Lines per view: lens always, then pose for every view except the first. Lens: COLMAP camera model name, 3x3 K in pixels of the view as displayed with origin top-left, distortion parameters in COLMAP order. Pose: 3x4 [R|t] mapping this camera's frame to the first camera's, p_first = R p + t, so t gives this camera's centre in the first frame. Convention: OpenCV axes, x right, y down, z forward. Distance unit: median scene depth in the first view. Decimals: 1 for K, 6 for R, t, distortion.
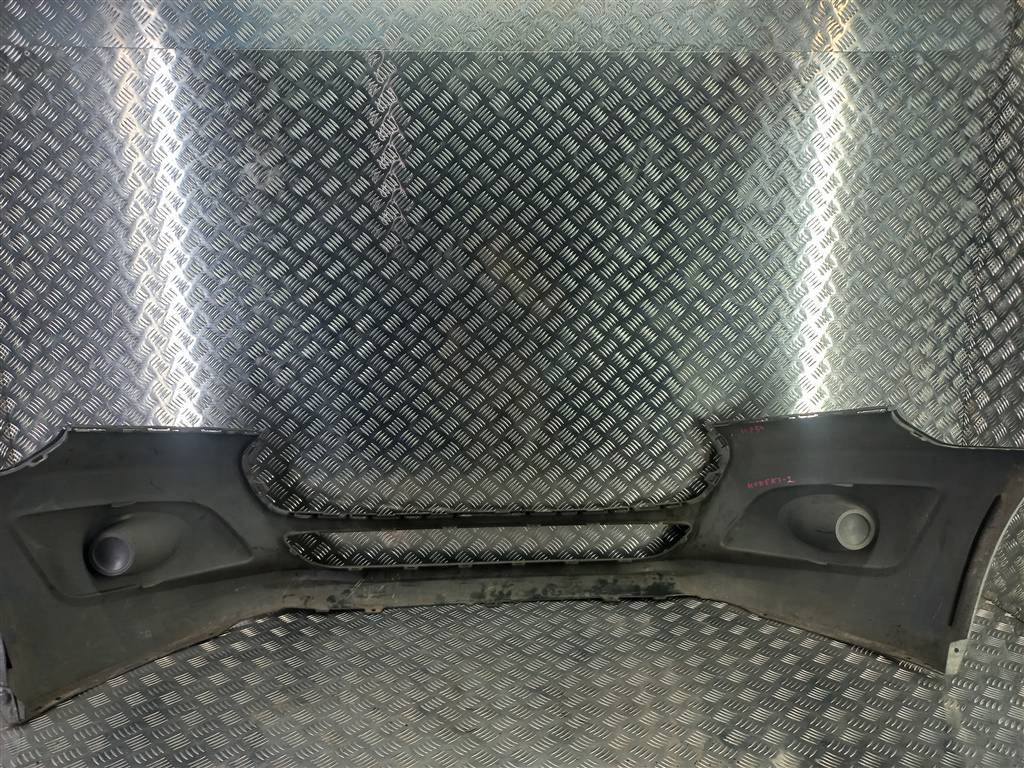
lens RADIAL K [[743.6, 0, 509.1], [0, 743.6, 380.2], [0, 0, 1]] dist [0.024664, 0.004242]
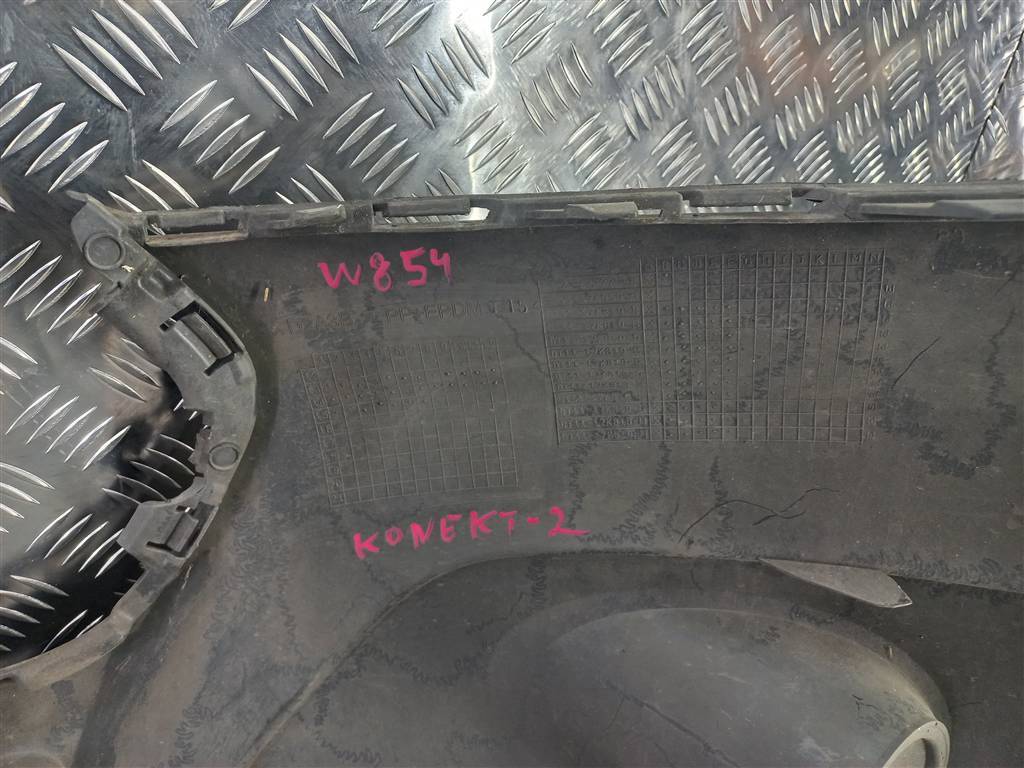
lens RADIAL K [[743.6, 0, 508.4], [0, 743.6, 377.8], [0, 0, 1]] dist [0.024664, 0.004242]
pose [[0.853994, -0.107499, 0.509056, 0.259144], [-0.066165, 0.948039, 0.311198, 0.034822], [-0.516058, -0.299443, 0.802507, 0.831328]]
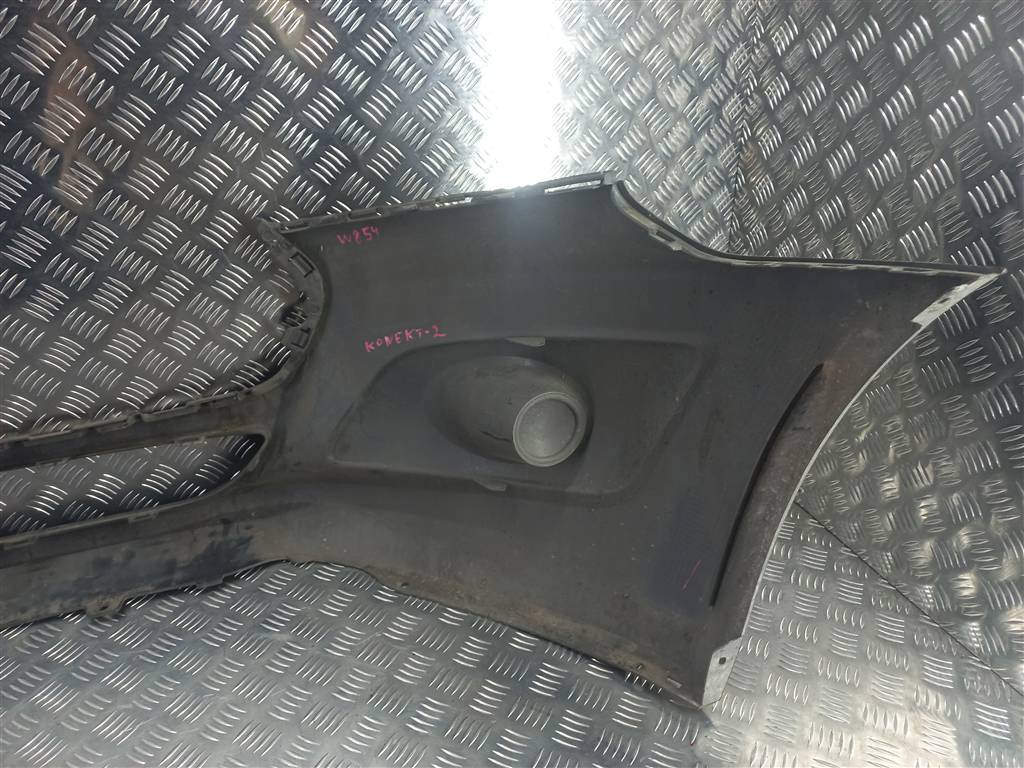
lens RADIAL K [[743.6, 0, 511.6], [0, 743.6, 379.2], [0, 0, 1]] dist [0.024664, 0.004242]
pose [[0.952077, -0.143514, 0.270100, 0.274890], [0.051118, 0.945324, 0.322100, 0.004743], [-0.301558, -0.292857, 0.907357, 0.504343]]
